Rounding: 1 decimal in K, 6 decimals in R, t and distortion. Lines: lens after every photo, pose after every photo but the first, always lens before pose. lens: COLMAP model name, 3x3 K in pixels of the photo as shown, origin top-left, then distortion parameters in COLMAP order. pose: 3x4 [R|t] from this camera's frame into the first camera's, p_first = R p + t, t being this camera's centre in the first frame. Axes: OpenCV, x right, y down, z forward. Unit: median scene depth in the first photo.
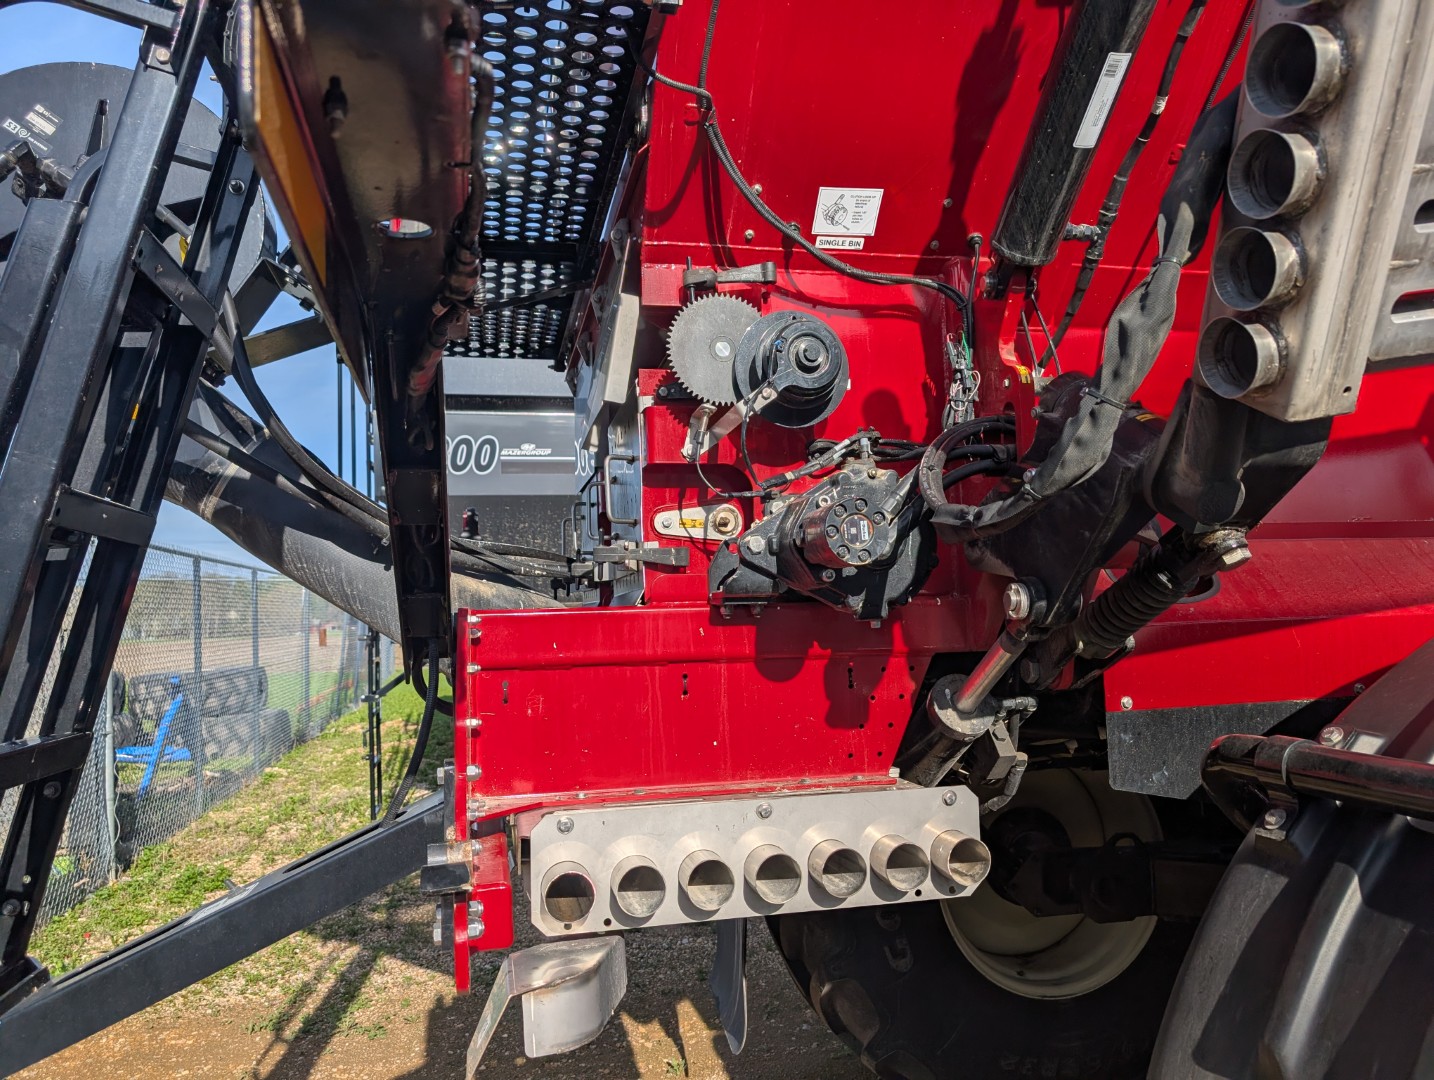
lens RADIAL K [[1043.3, 0, 717.0], [0, 1043.3, 540.0], [0, 0, 1]] dist [0.002419, 0.000386]
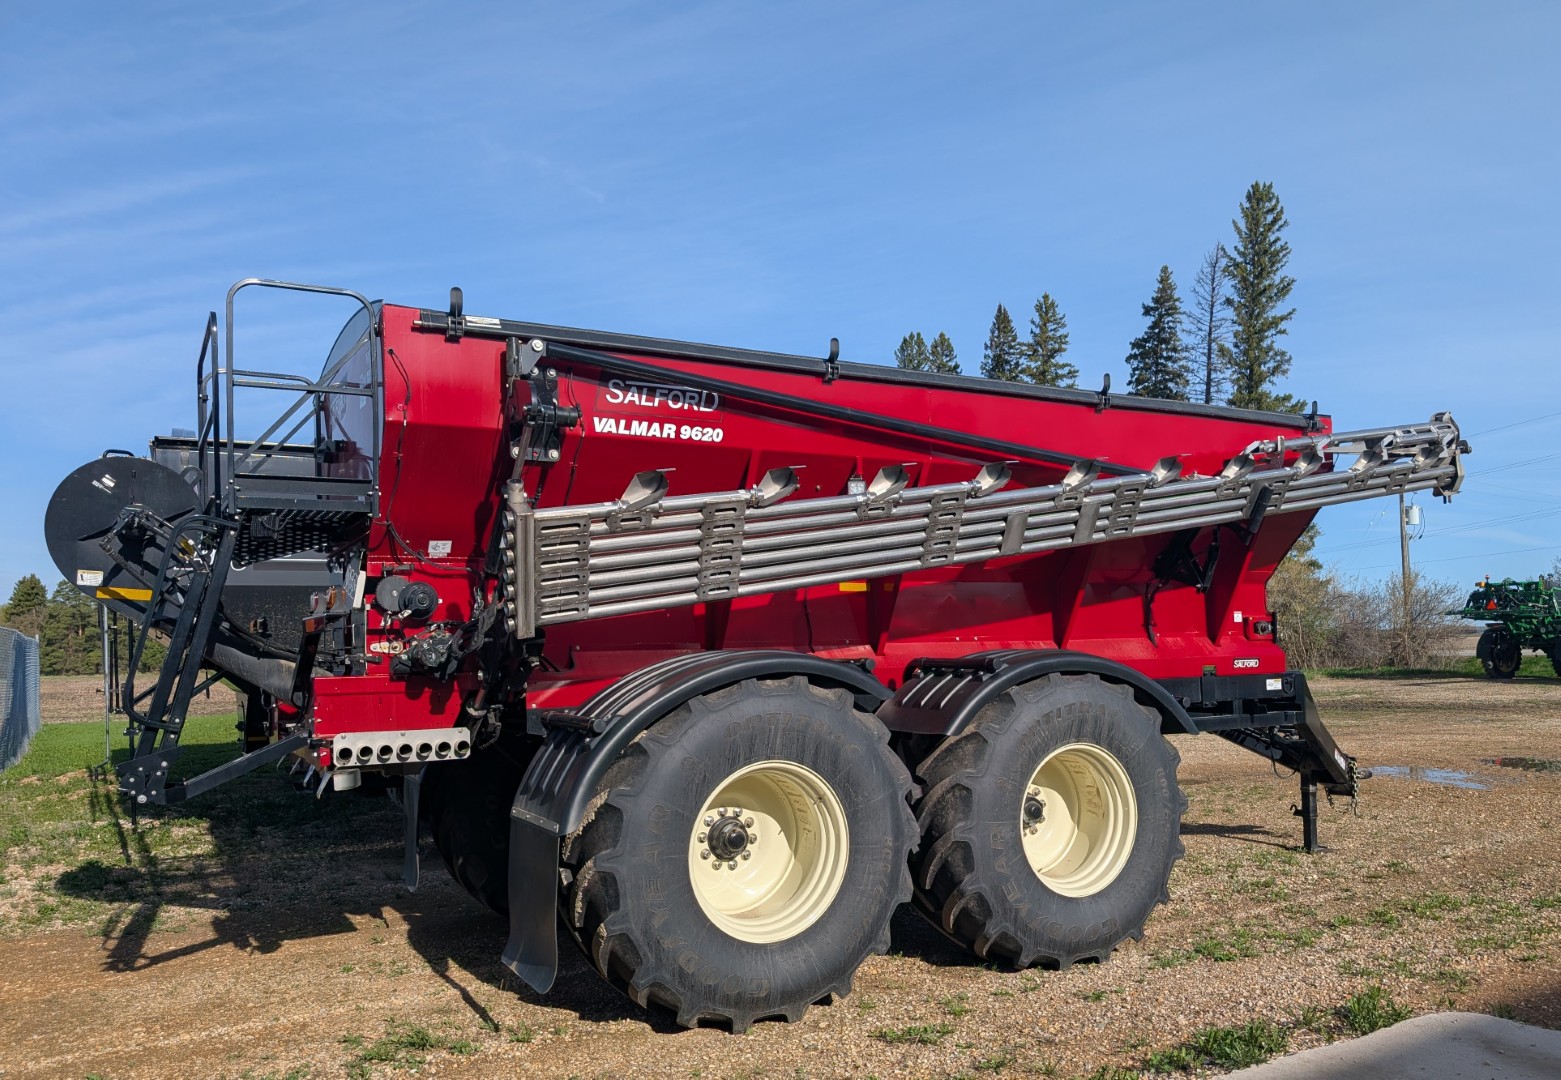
lens RADIAL K [[1285.6, 0, 916.7], [0, 1285.6, 631.8], [0, 0, 1]] dist [-0.002125, -0.004925]
pose [[0.940636, 0.012743, 0.339177, 0.166890], [-0.030219, 0.998471, 0.046293, -0.285380], [-0.338069, -0.053795, 0.939583, -3.058790]]
